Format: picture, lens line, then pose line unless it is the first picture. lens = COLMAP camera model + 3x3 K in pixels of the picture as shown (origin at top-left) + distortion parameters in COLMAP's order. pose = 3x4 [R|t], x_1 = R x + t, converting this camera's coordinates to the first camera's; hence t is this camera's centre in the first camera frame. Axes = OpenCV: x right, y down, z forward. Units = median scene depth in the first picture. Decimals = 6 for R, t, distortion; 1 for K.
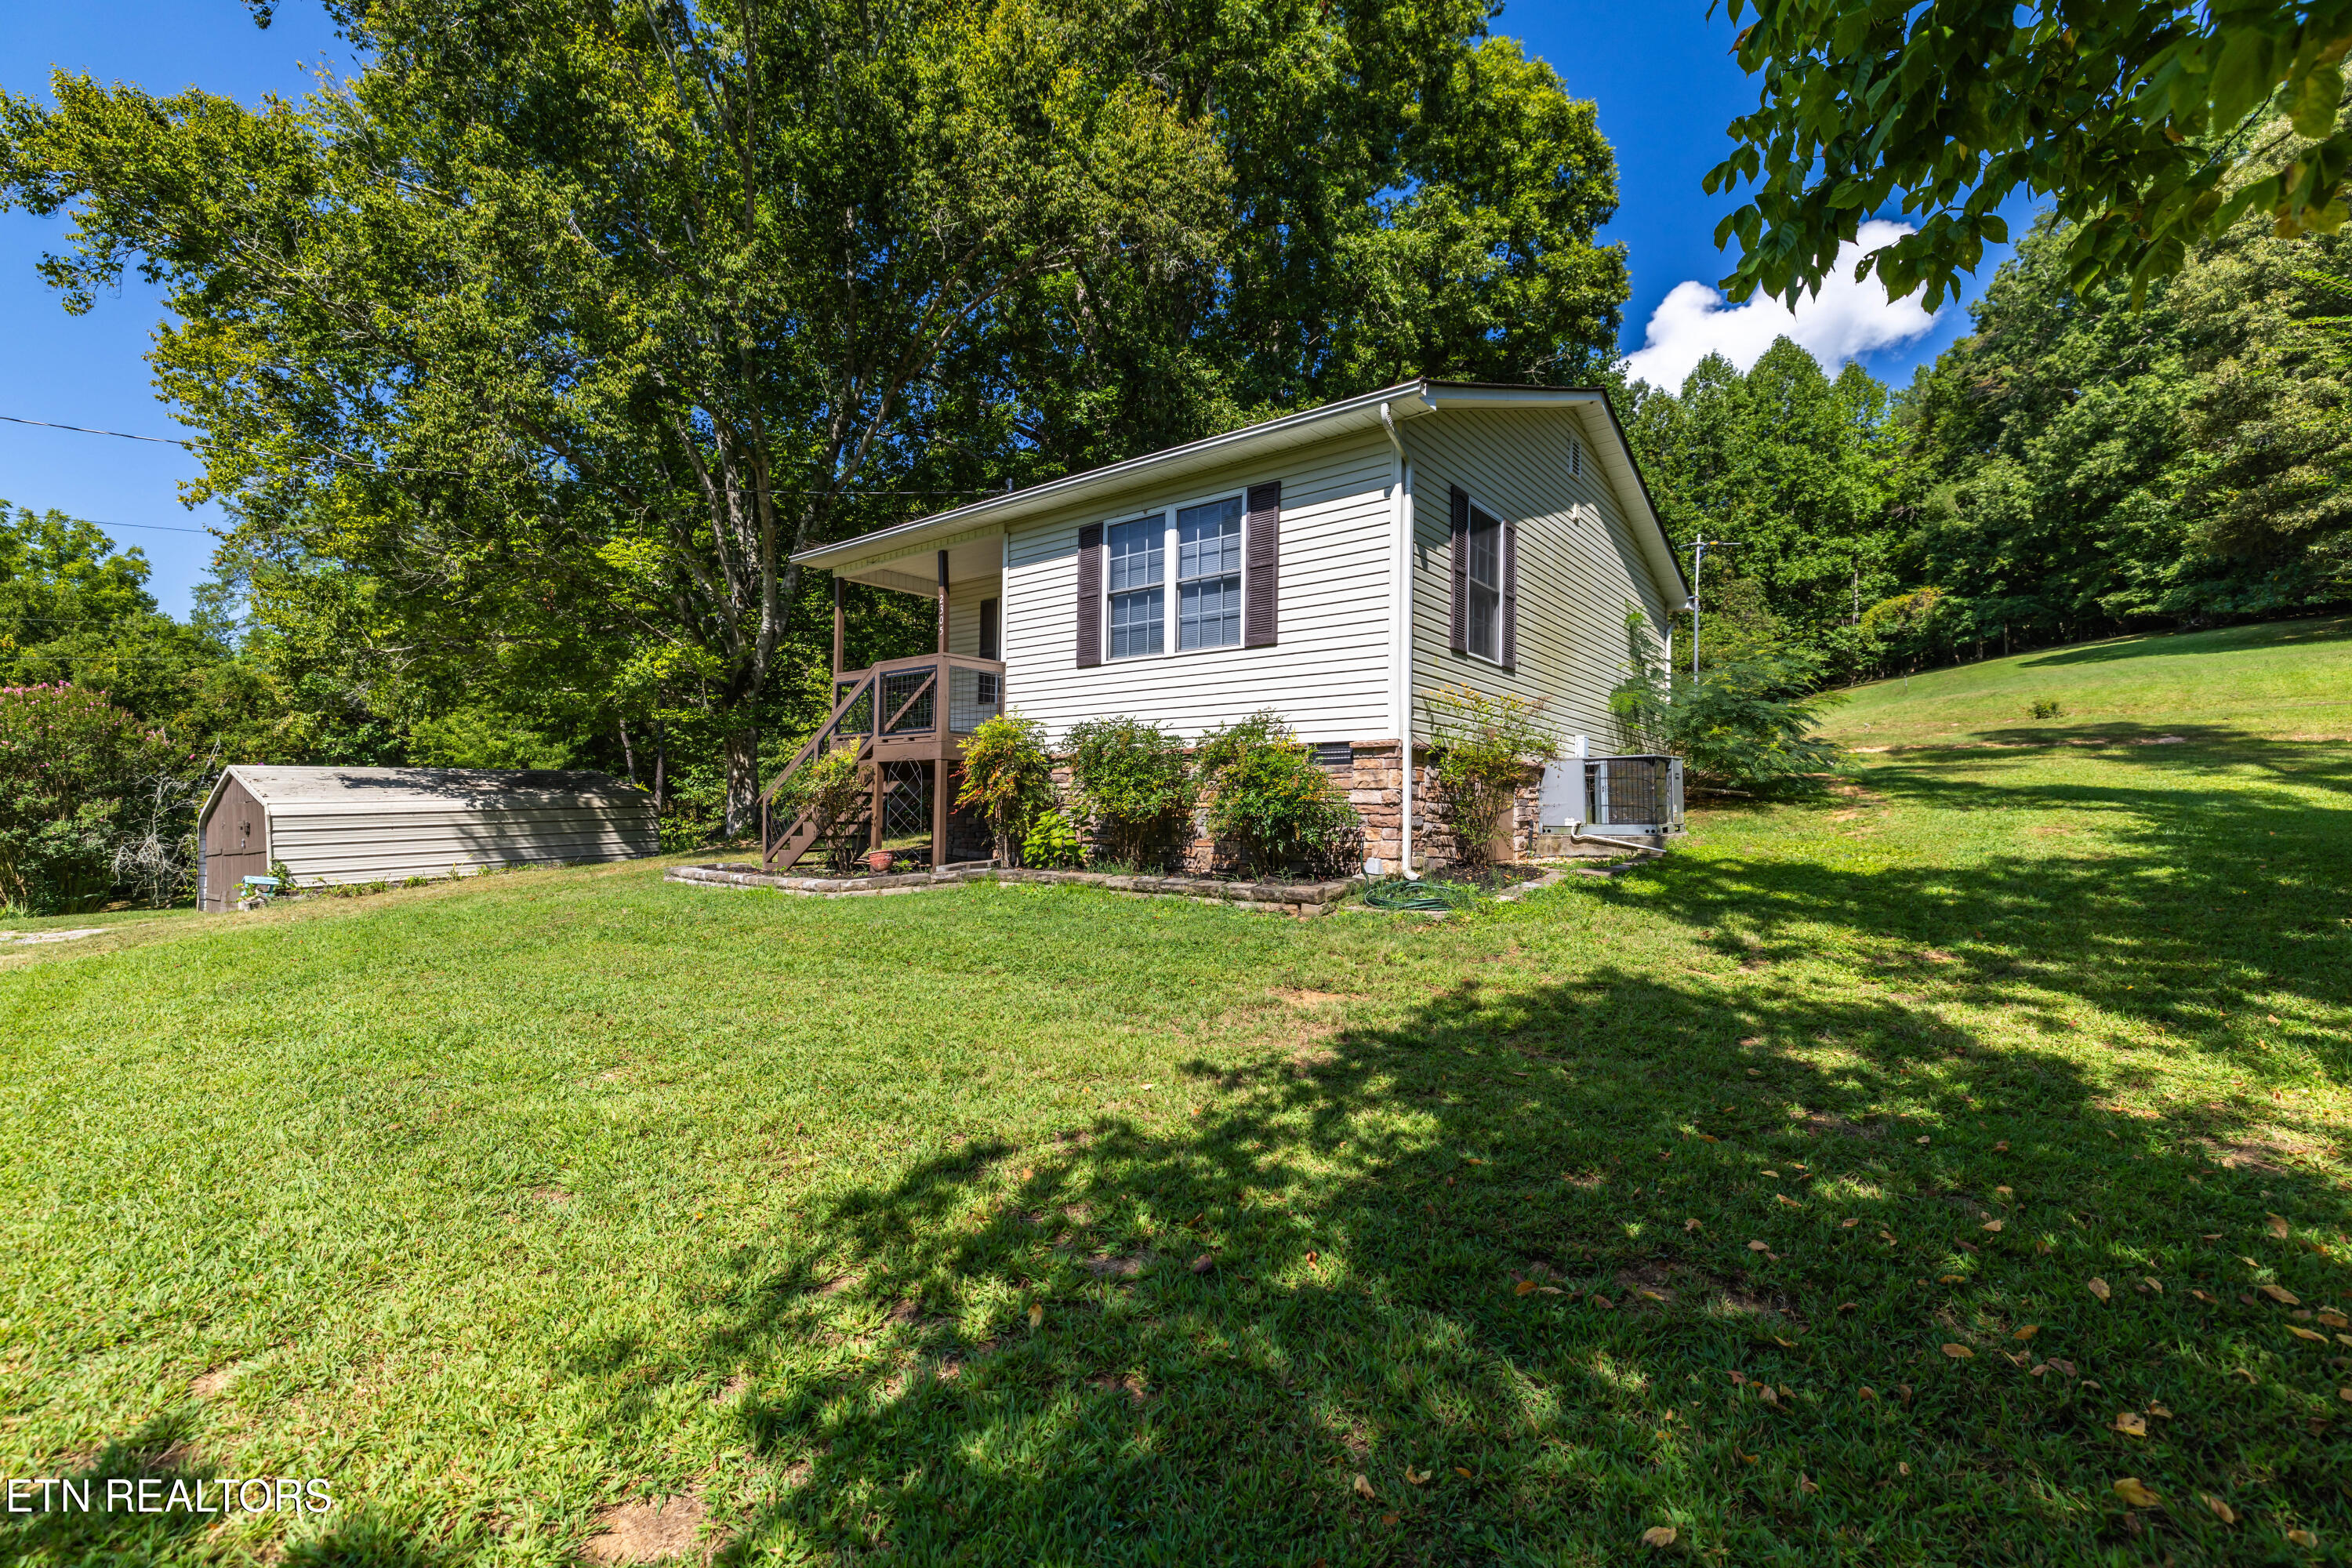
lens RADIAL K [[1013.5, 0, 1157.4], [0, 1013.5, 795.9], [0, 0, 1]] dist [-0.004574, 0.002735]
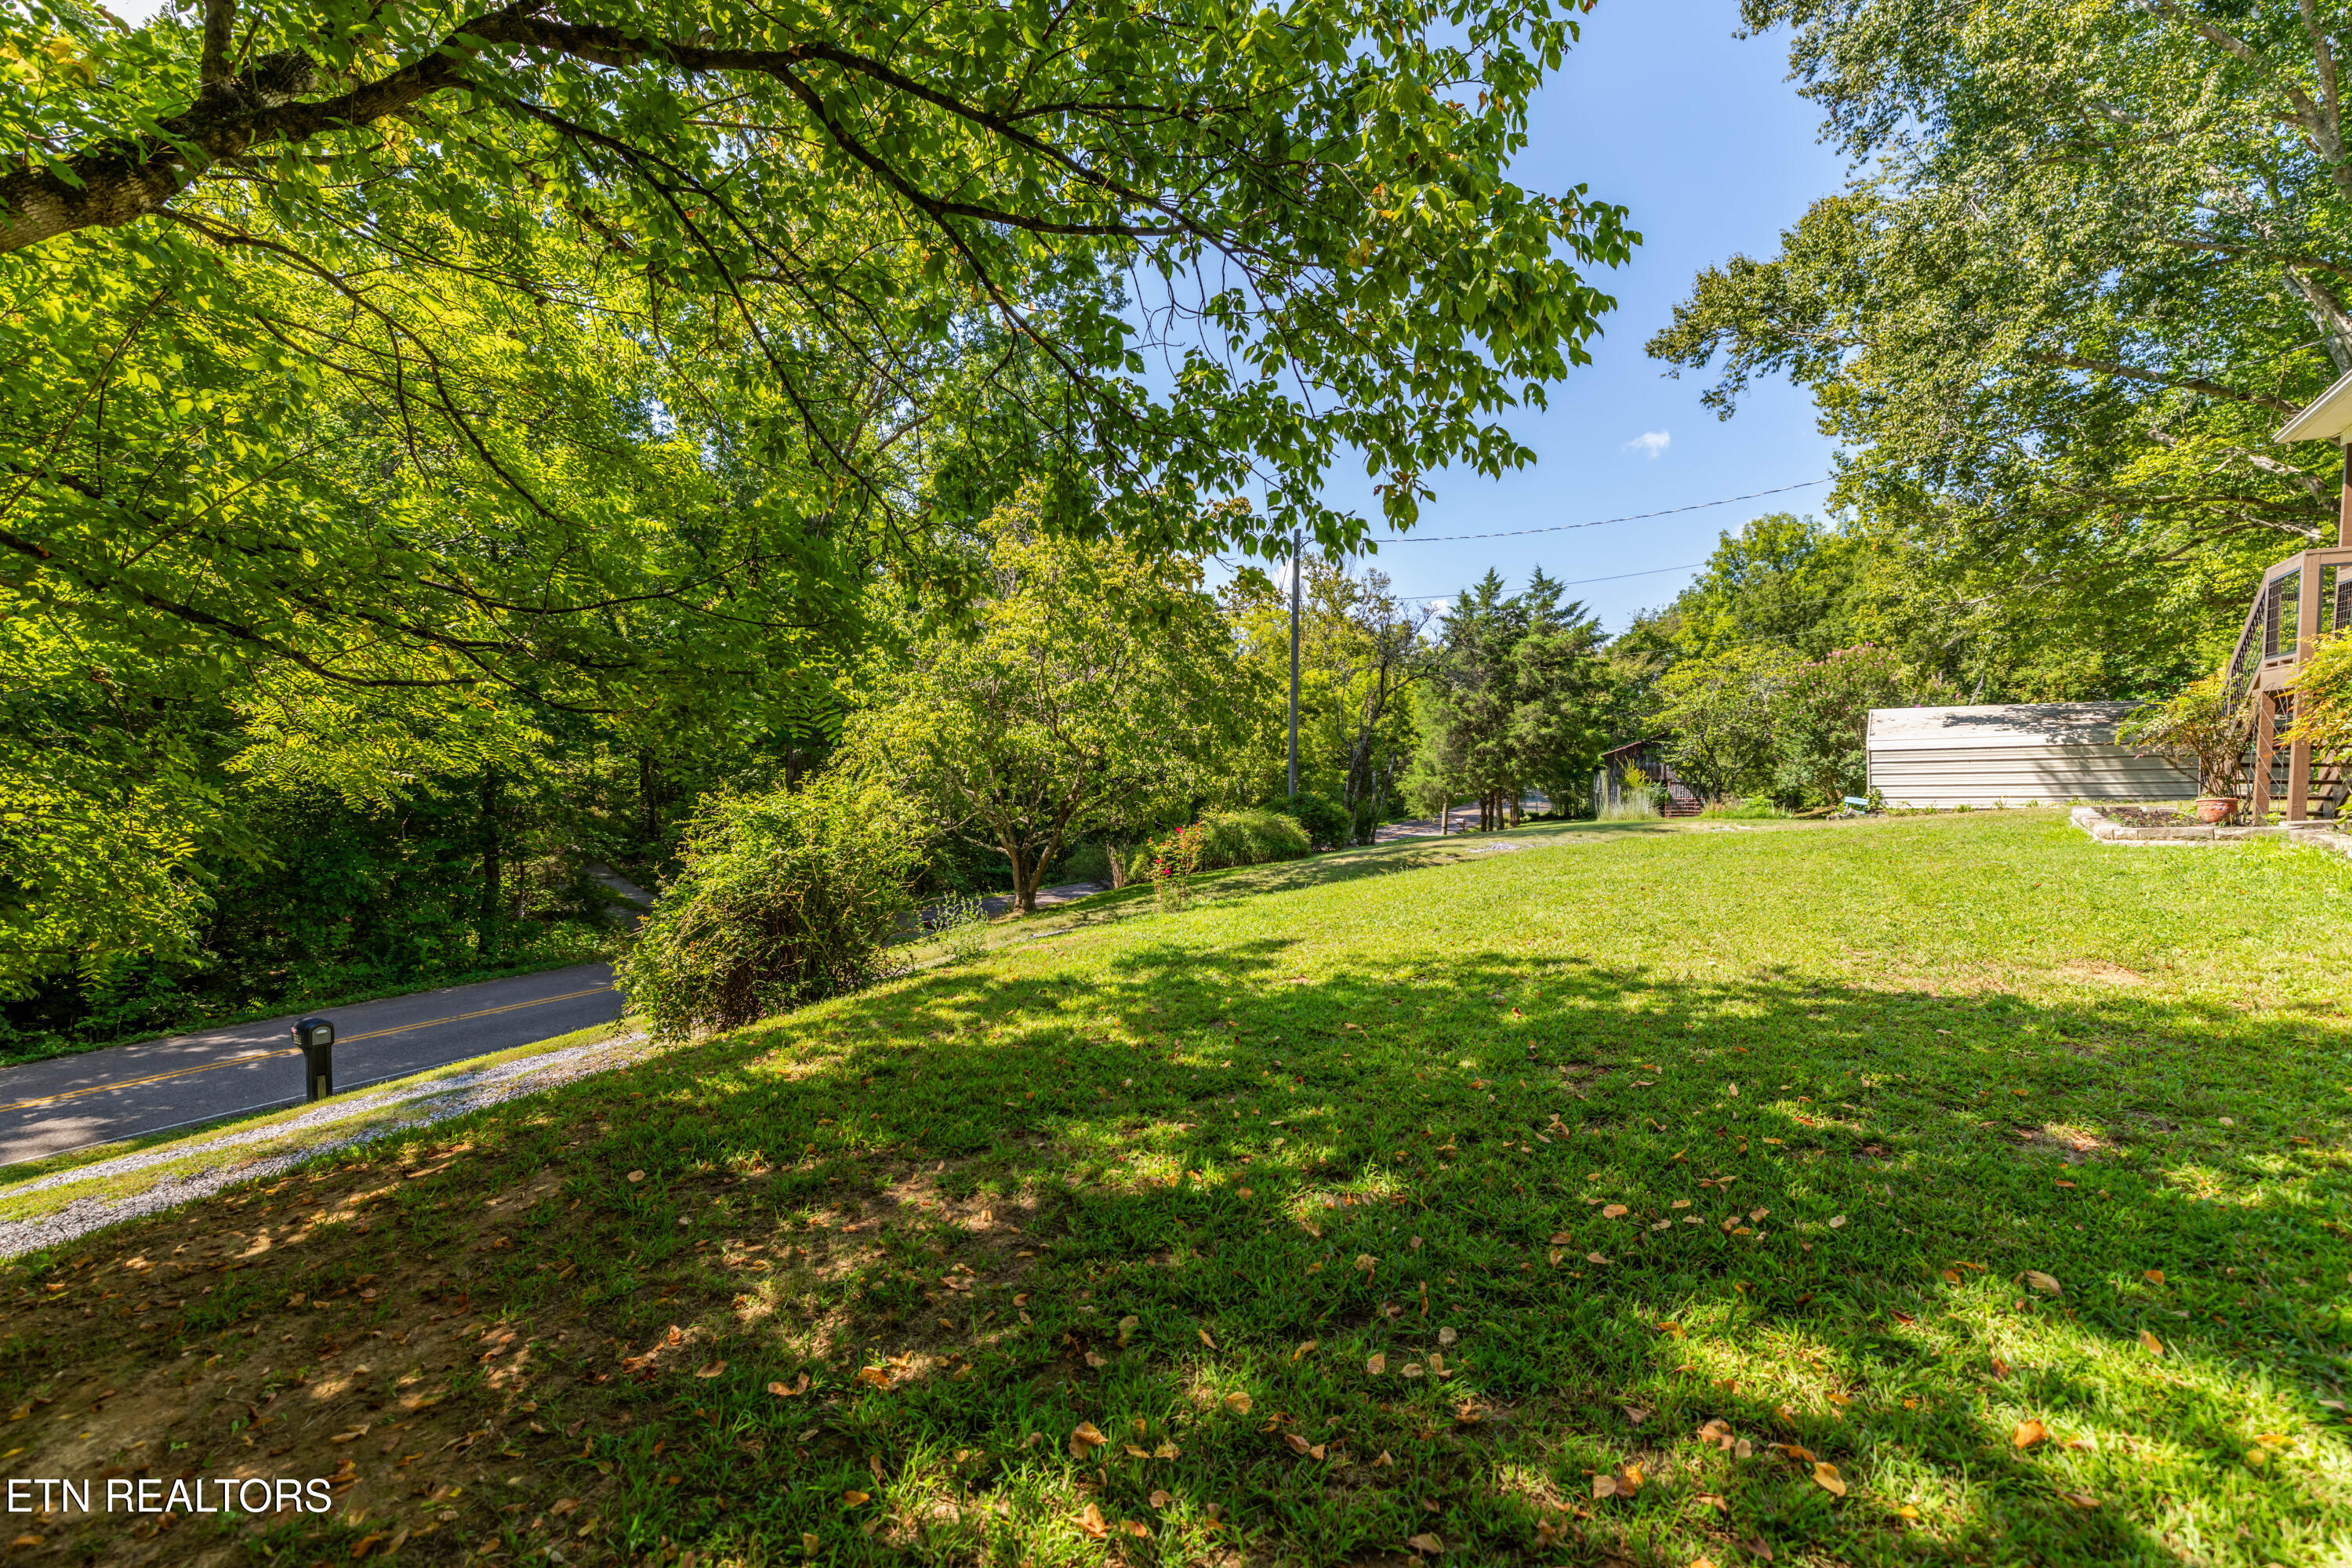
lens RADIAL K [[1056.0, 0, 1177.2], [0, 1056.0, 785.1], [0, 0, 1]] dist [0.002263, 0.001394]
pose [[0.073049, 0.036182, -0.996672, 0.499104], [0.023700, 0.998997, 0.038003, -0.010787], [0.997047, -0.026398, 0.072118, 0.061955]]
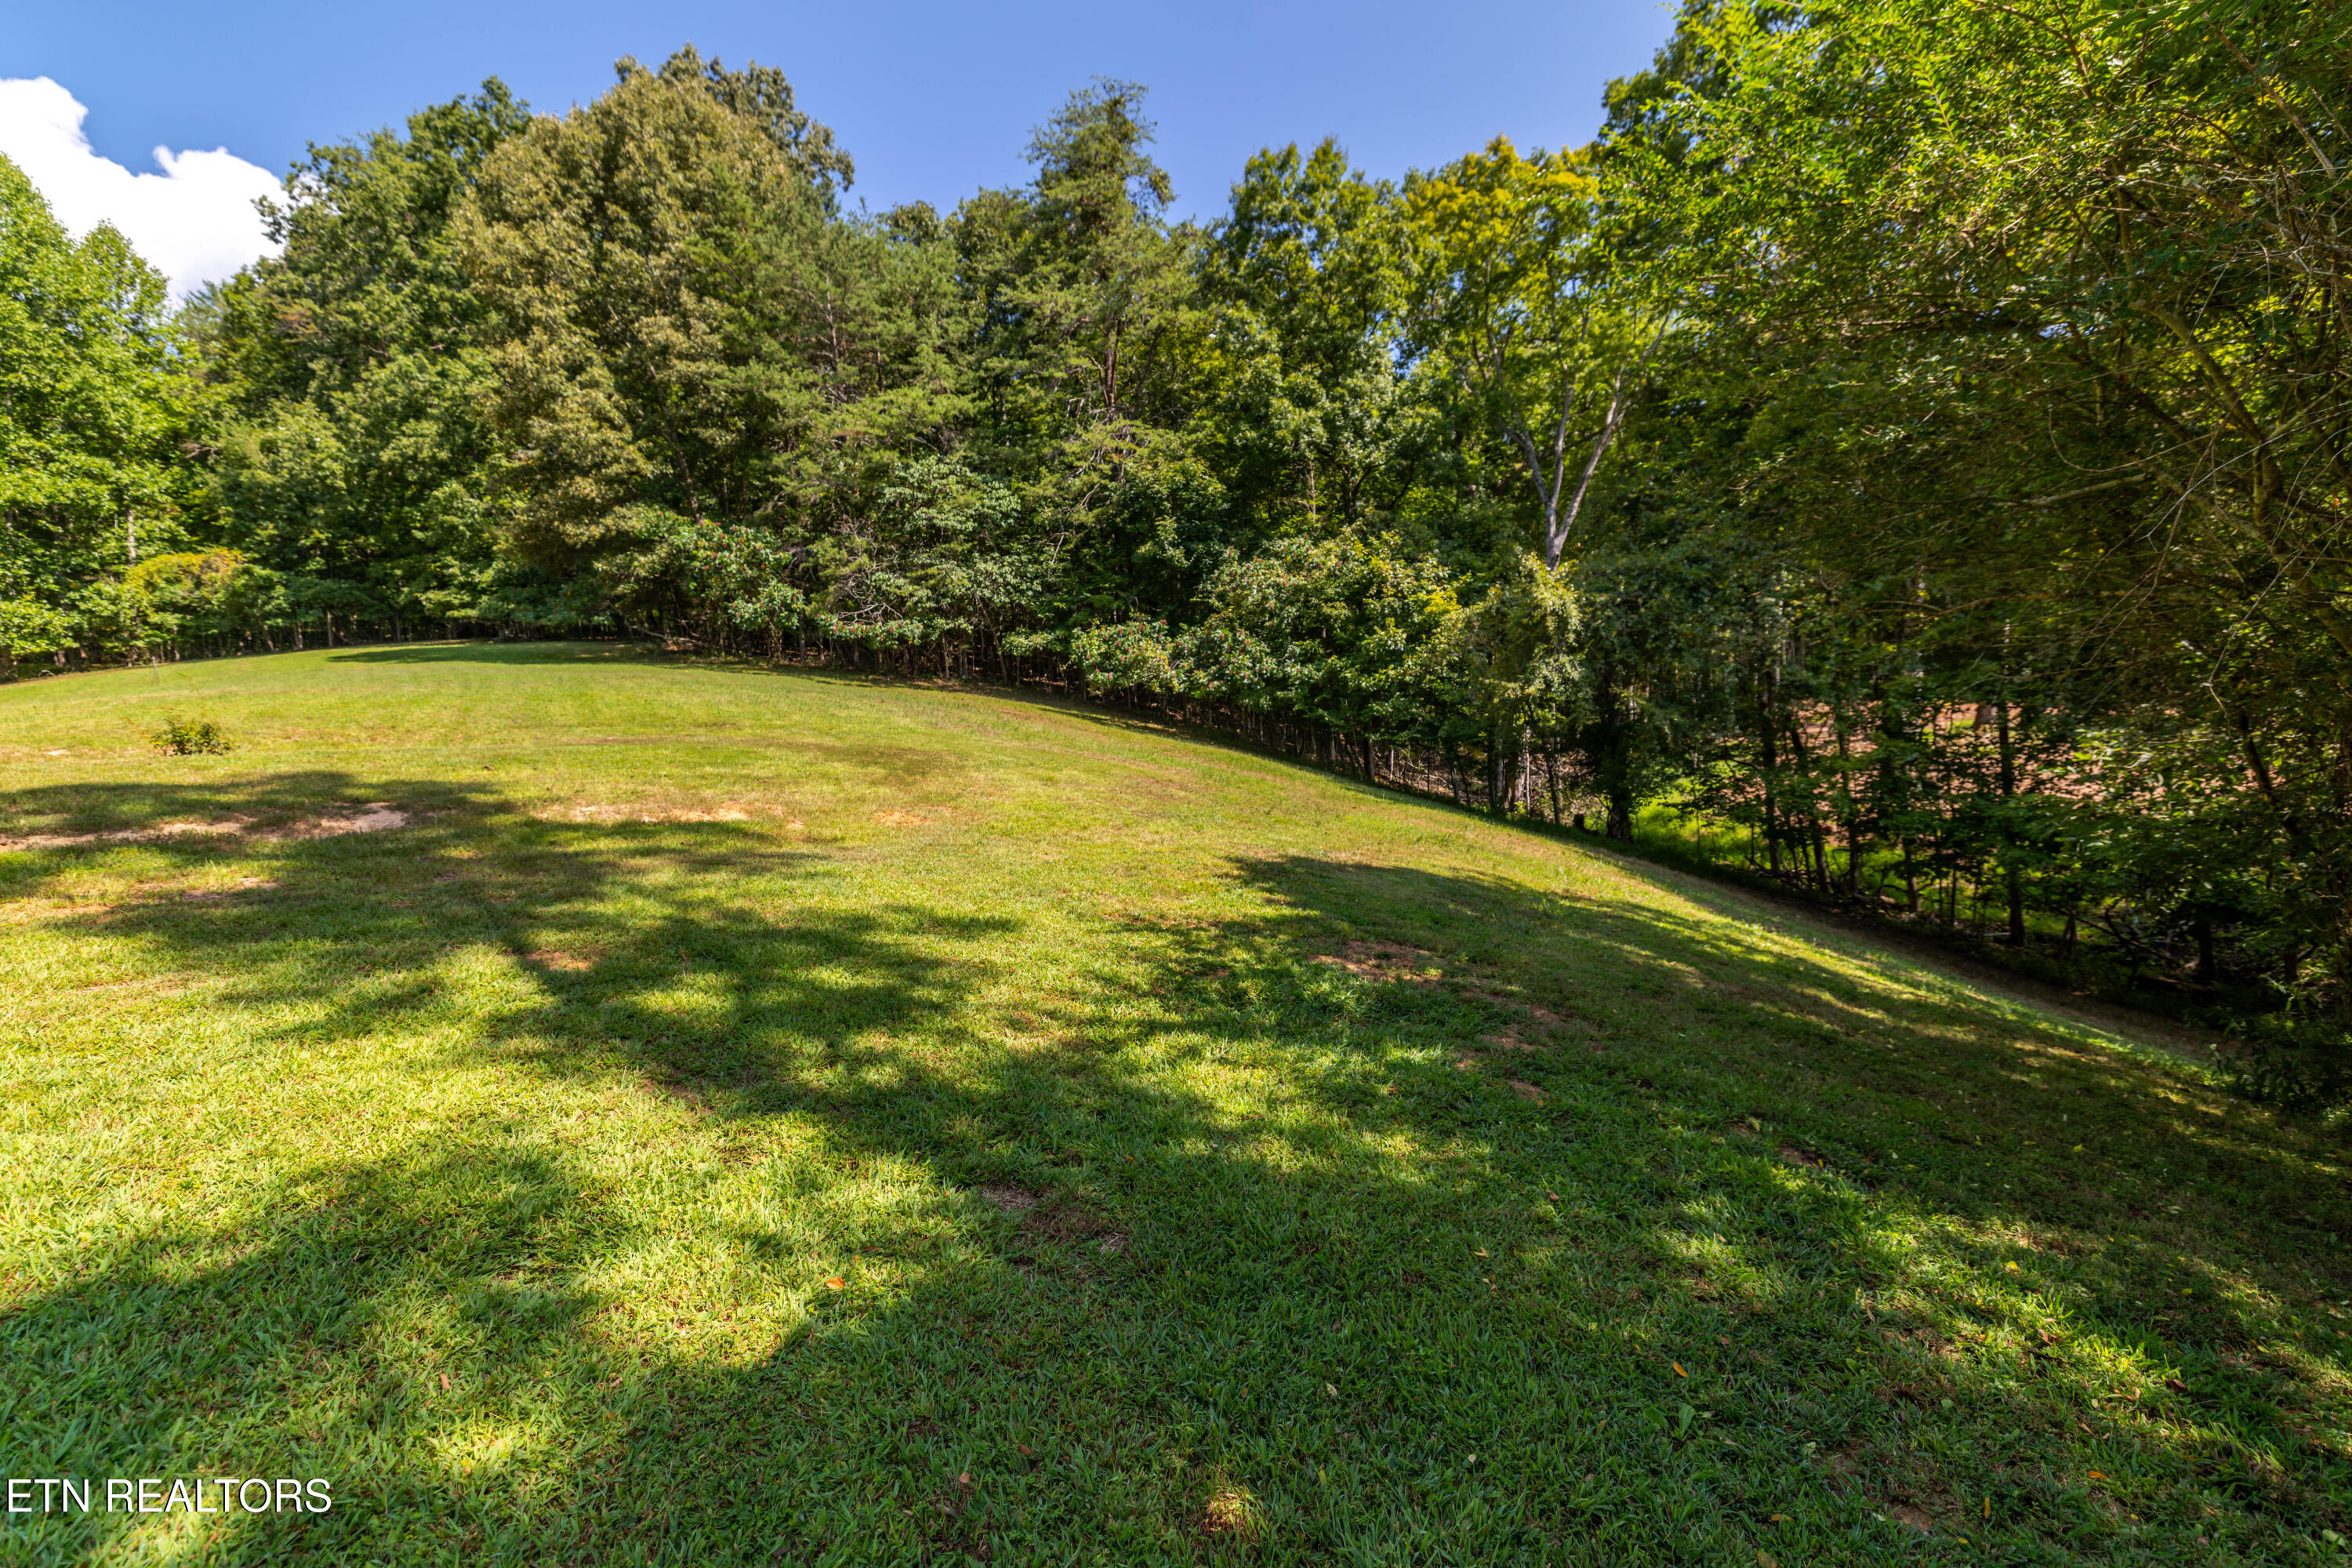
lens RADIAL K [[1010.7, 0, 1162.8], [0, 1010.7, 789.4], [0, 0, 1]] dist [0.001252, 0.001018]
pose [[0.215719, -0.026765, 0.976089, 0.902494], [0.027370, 0.999397, 0.021356, -0.107740], [-0.976072, 0.022108, 0.216321, 0.778323]]
